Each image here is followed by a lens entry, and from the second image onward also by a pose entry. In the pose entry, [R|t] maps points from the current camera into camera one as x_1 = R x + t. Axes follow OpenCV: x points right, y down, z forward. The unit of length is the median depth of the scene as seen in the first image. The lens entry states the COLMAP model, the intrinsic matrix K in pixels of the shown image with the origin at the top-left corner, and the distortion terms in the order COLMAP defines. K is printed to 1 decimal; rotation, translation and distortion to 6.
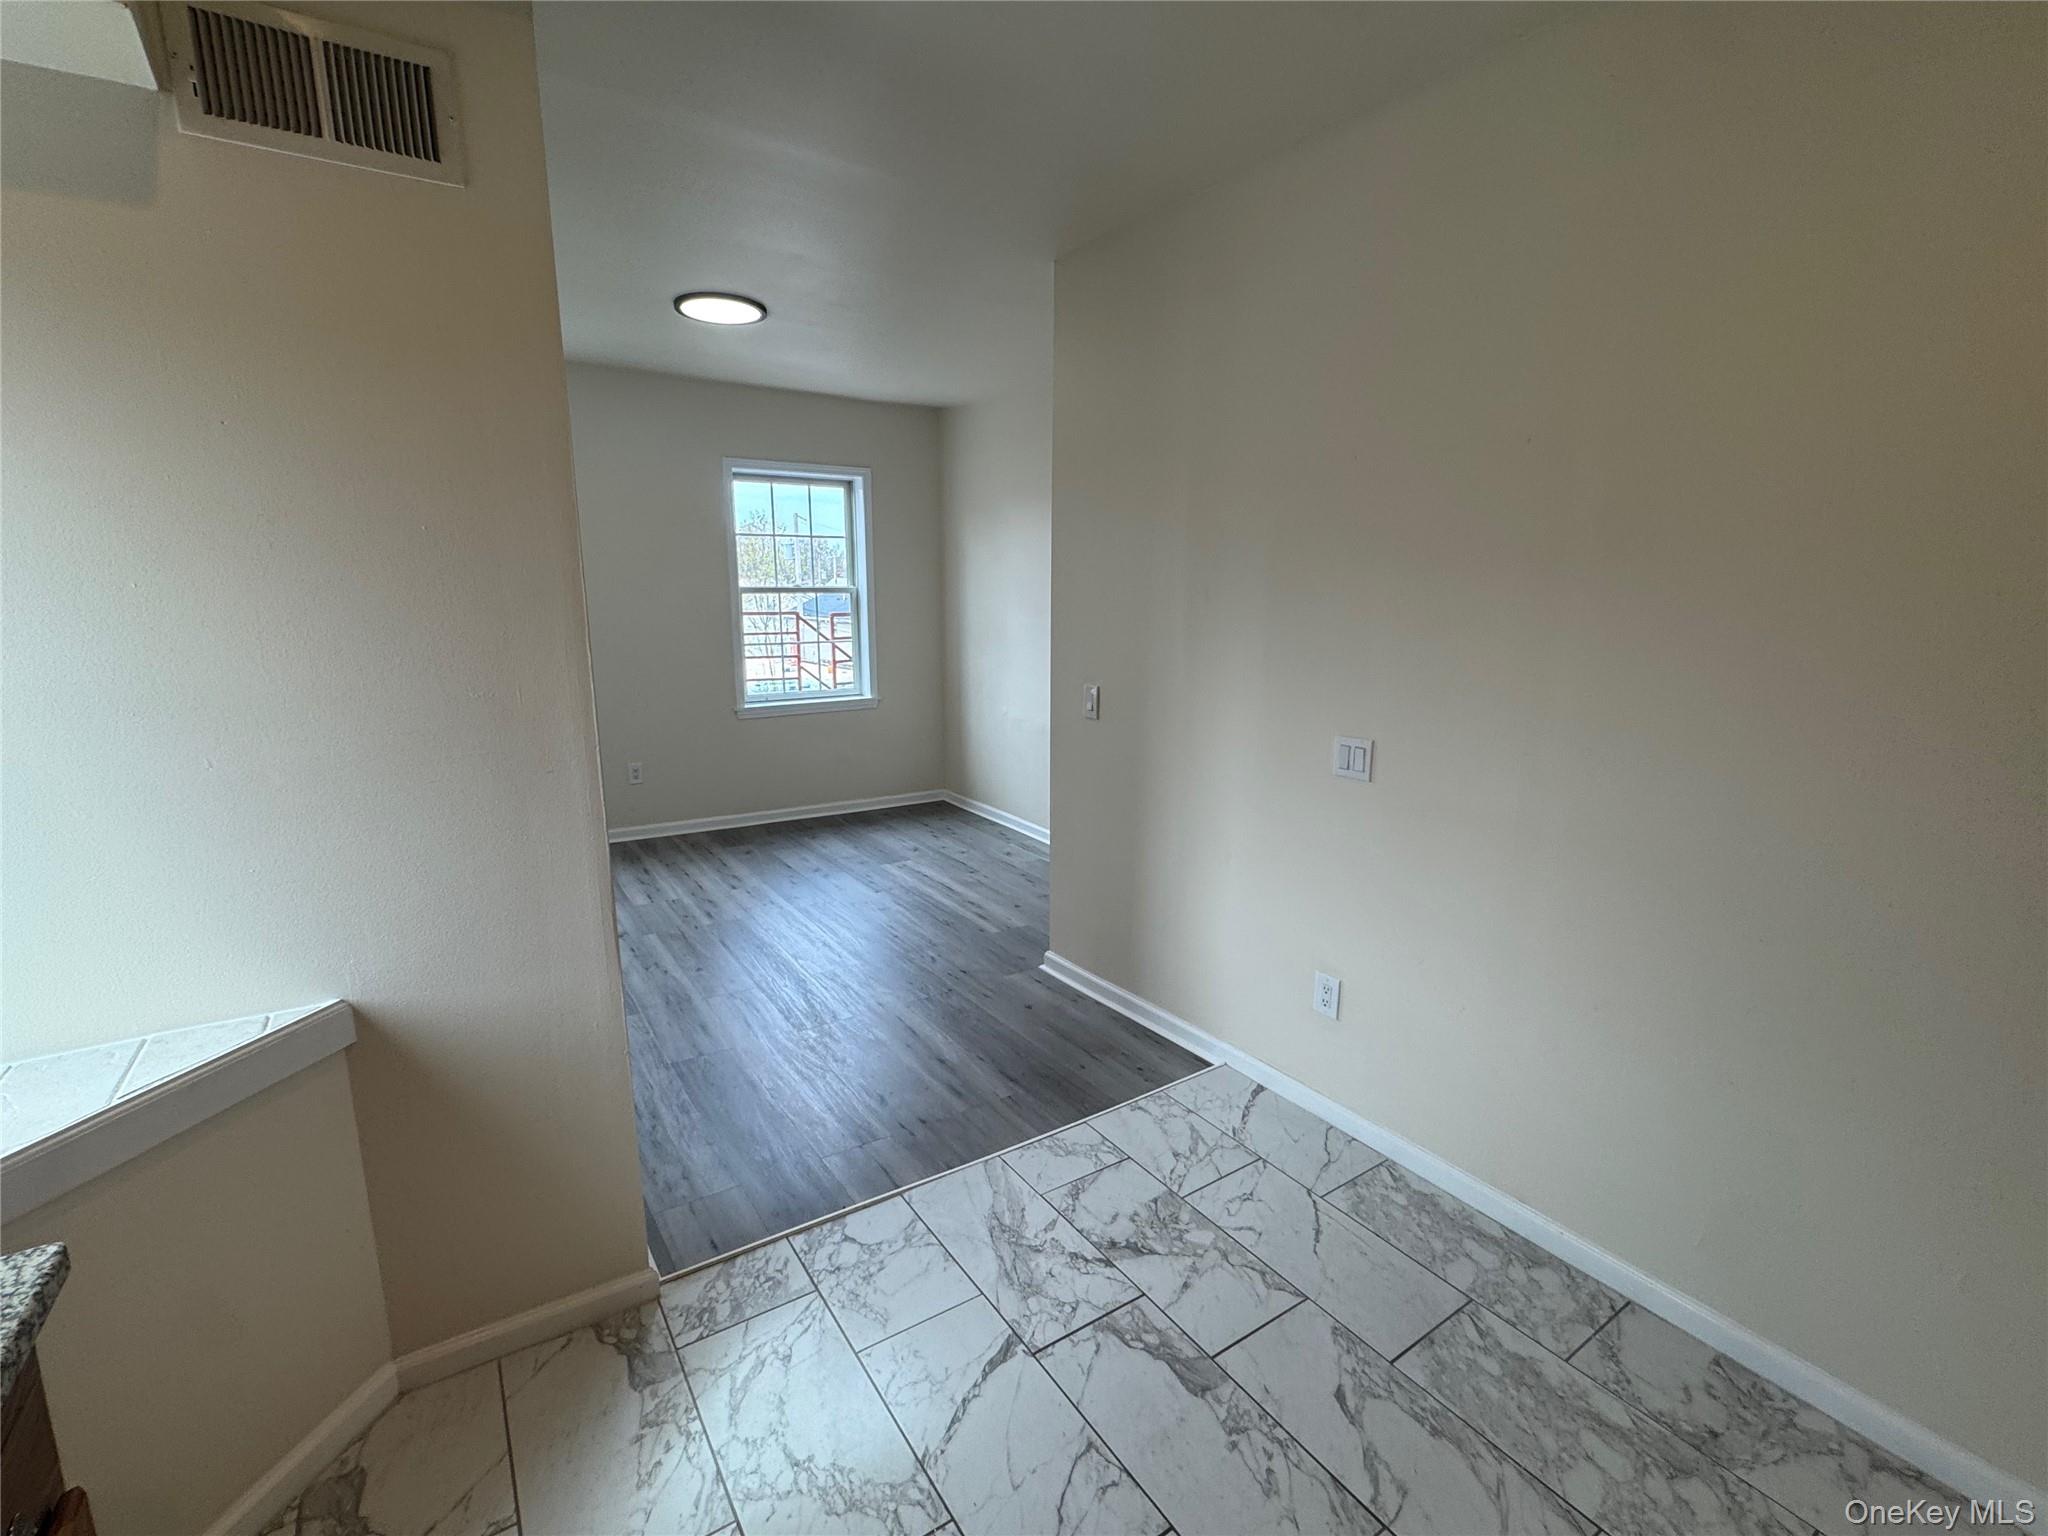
lens RADIAL K [[902.0, 0, 1017.3], [0, 902.0, 760.9], [0, 0, 1]] dist [-0.003961, 0.000461]
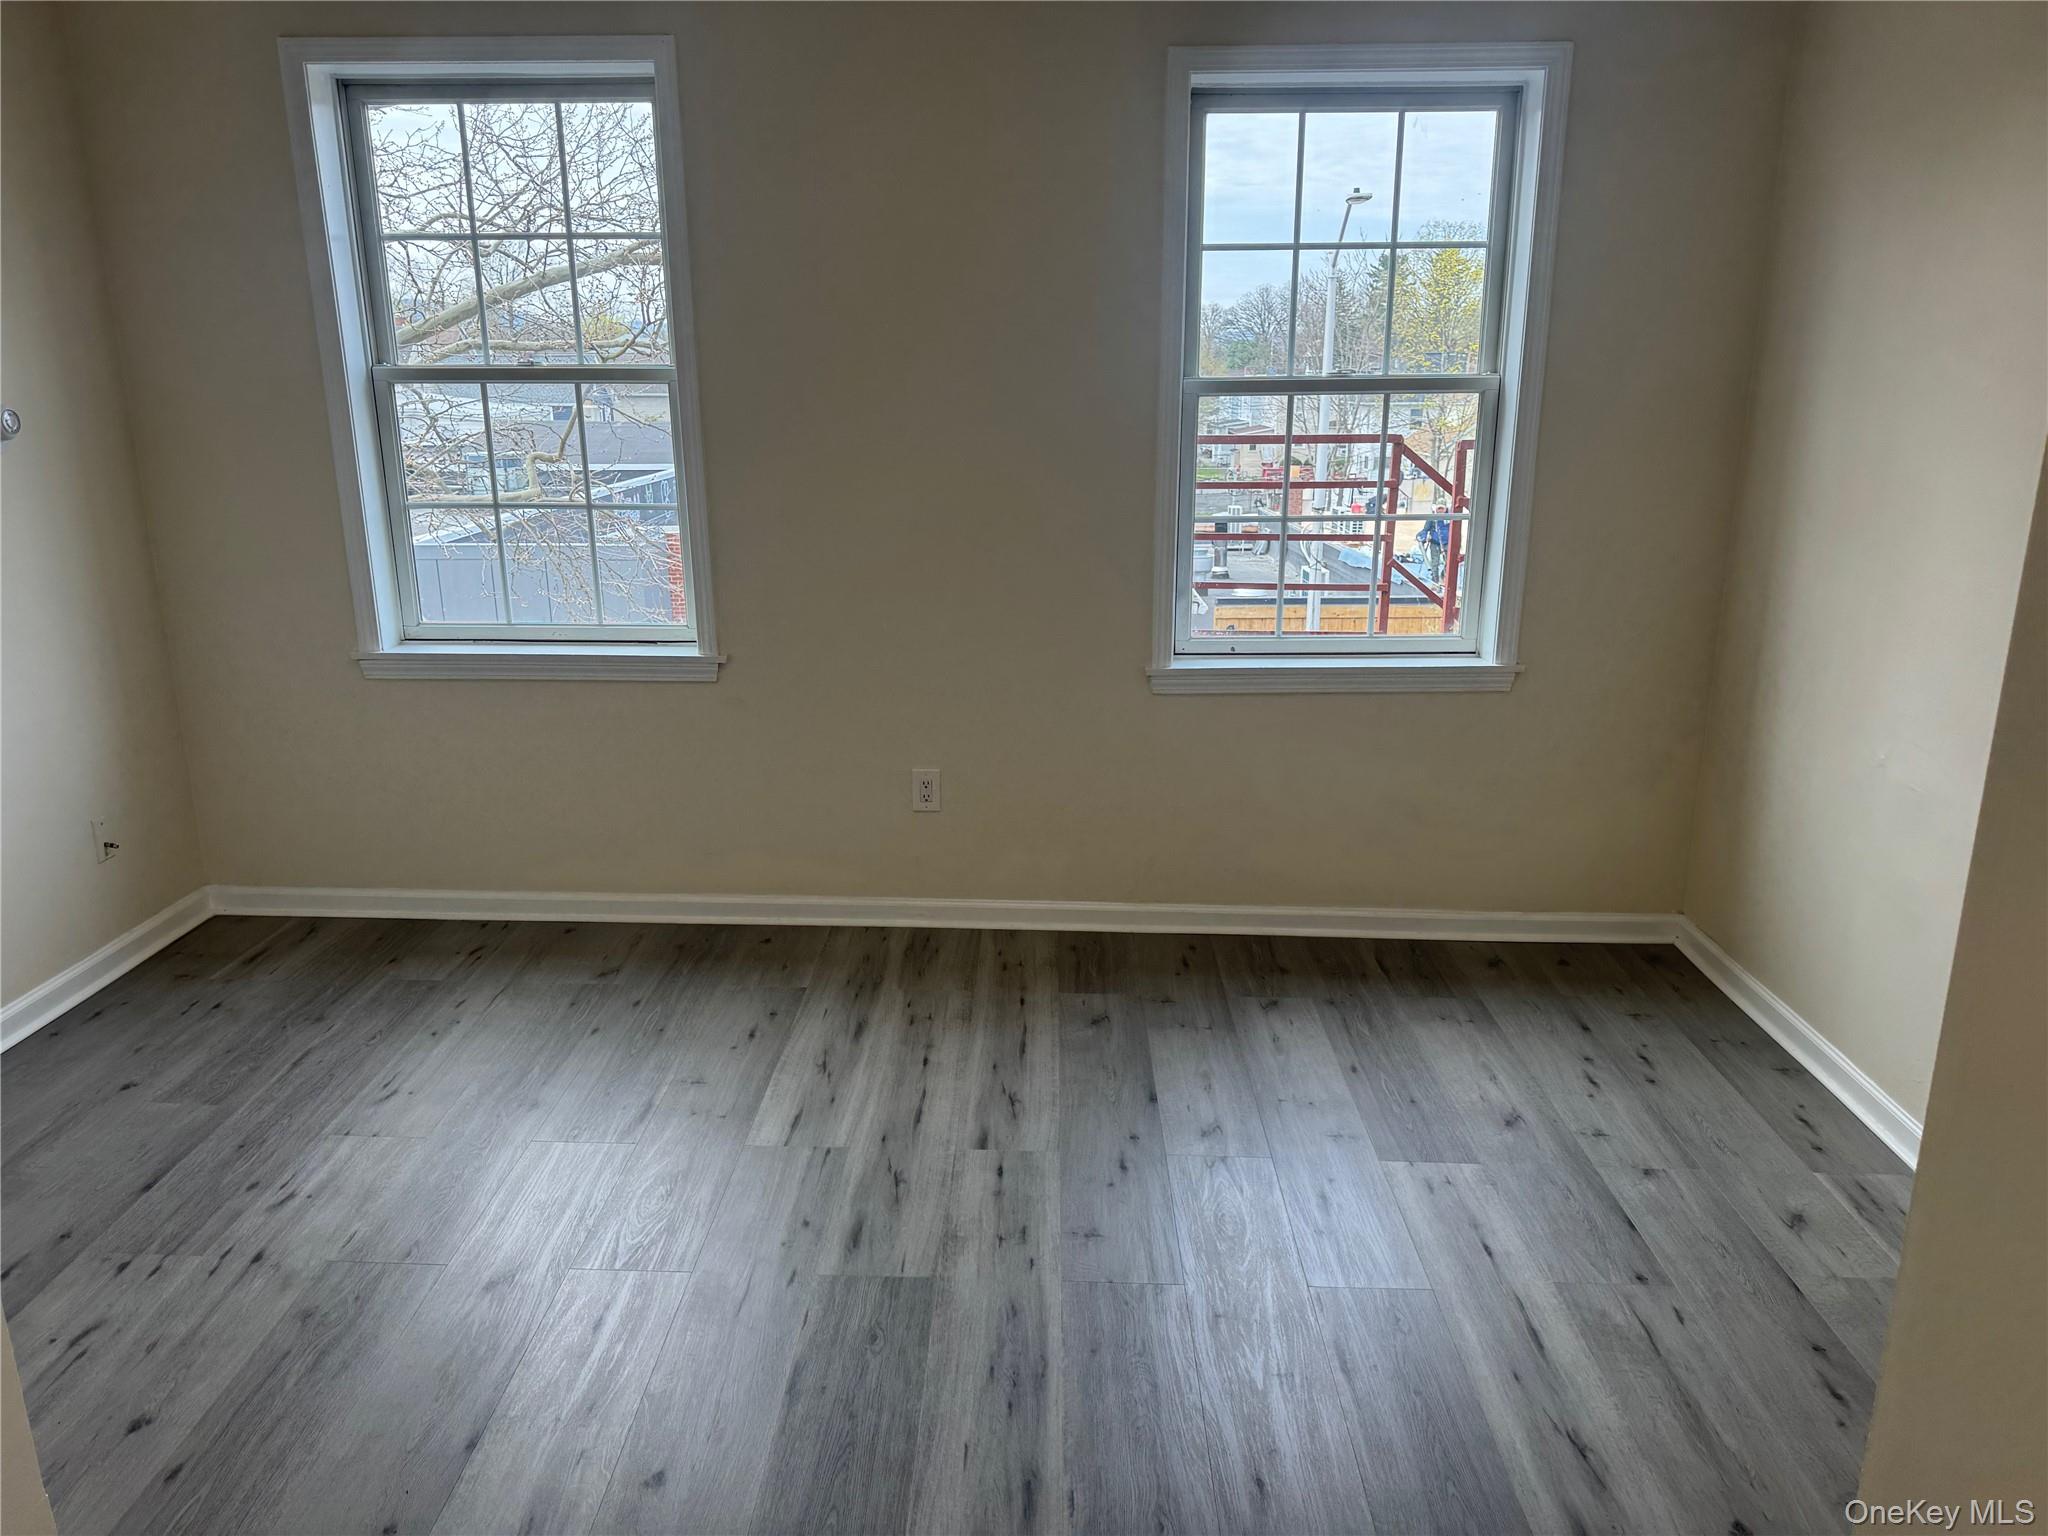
lens RADIAL K [[1431.2, 0, 1033.4], [0, 1431.2, 768.4], [0, 0, 1]] dist [0.060881, -0.036730]
pose [[0.821691, 0.145910, -0.550939, 0.071129], [-0.107183, 0.988987, 0.102064, -0.197749], [0.559764, -0.024814, 0.828281, 1.058592]]
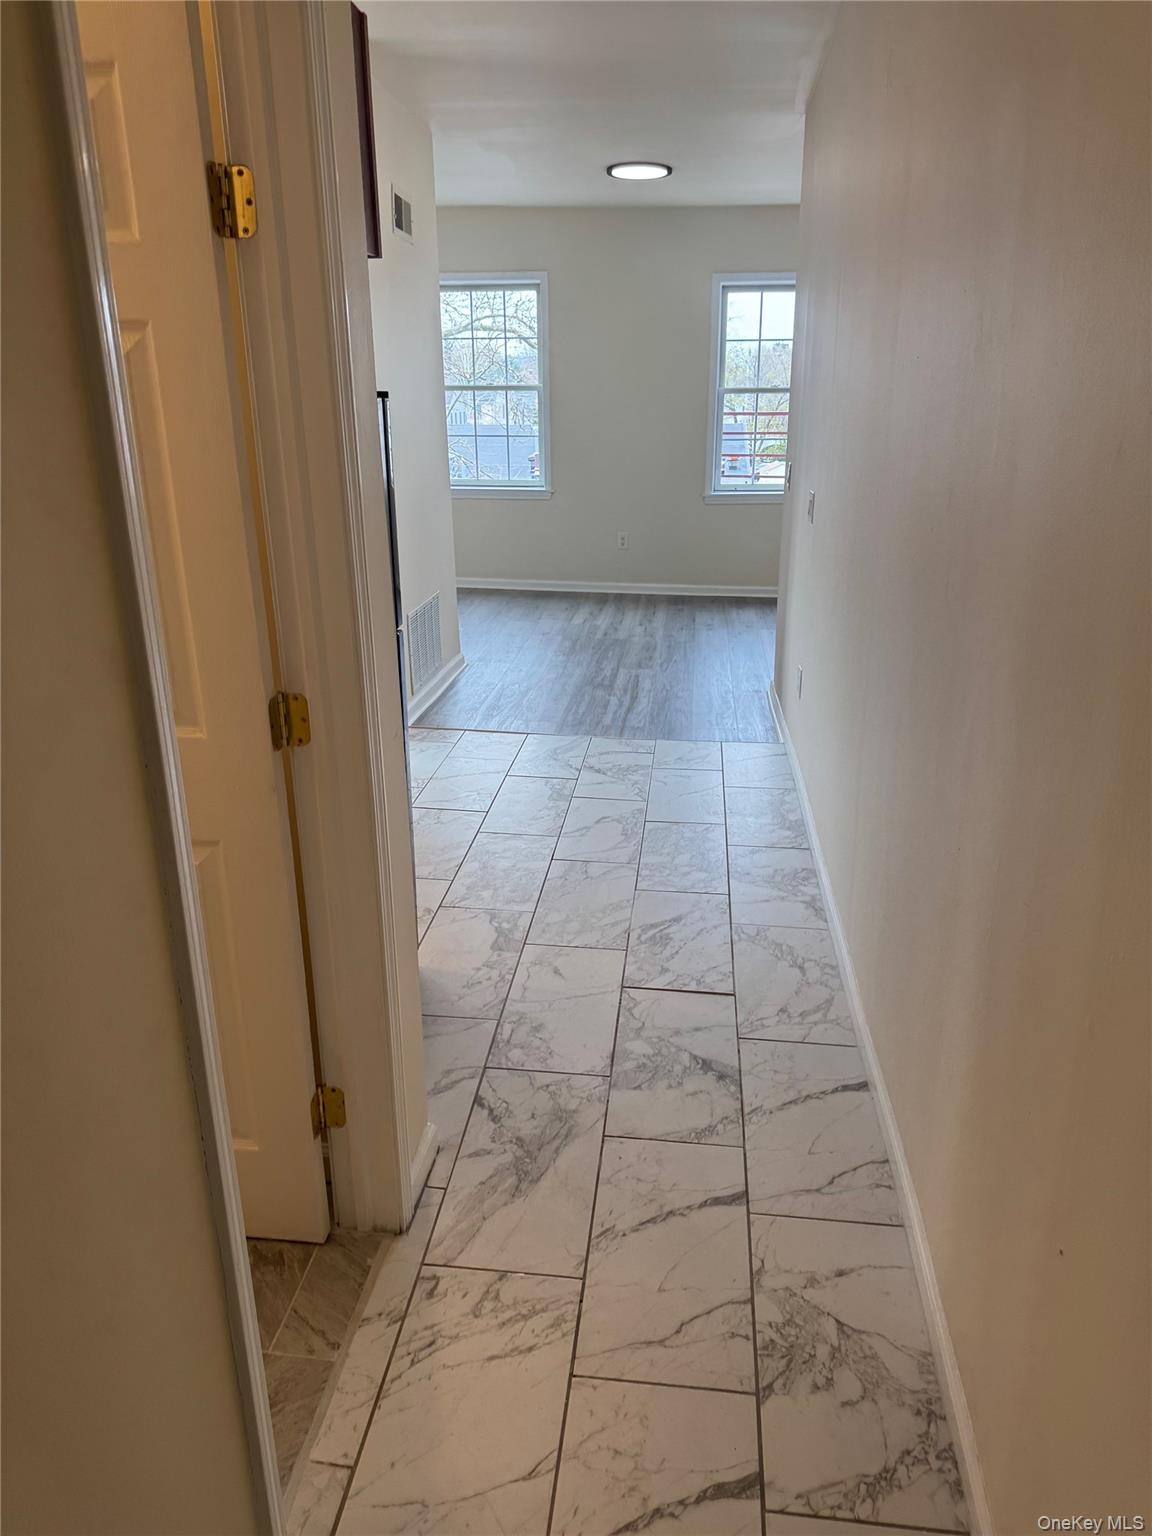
lens RADIAL K [[1073.4, 0, 577.6], [0, 1073.4, 772.6], [0, 0, 1]] dist [0.060881, -0.036730]
pose [[0.764326, 0.208211, -0.610290, 1.377812], [-0.116588, 0.975459, 0.186781, 0.146213], [0.634203, -0.071609, 0.769843, -0.661383]]
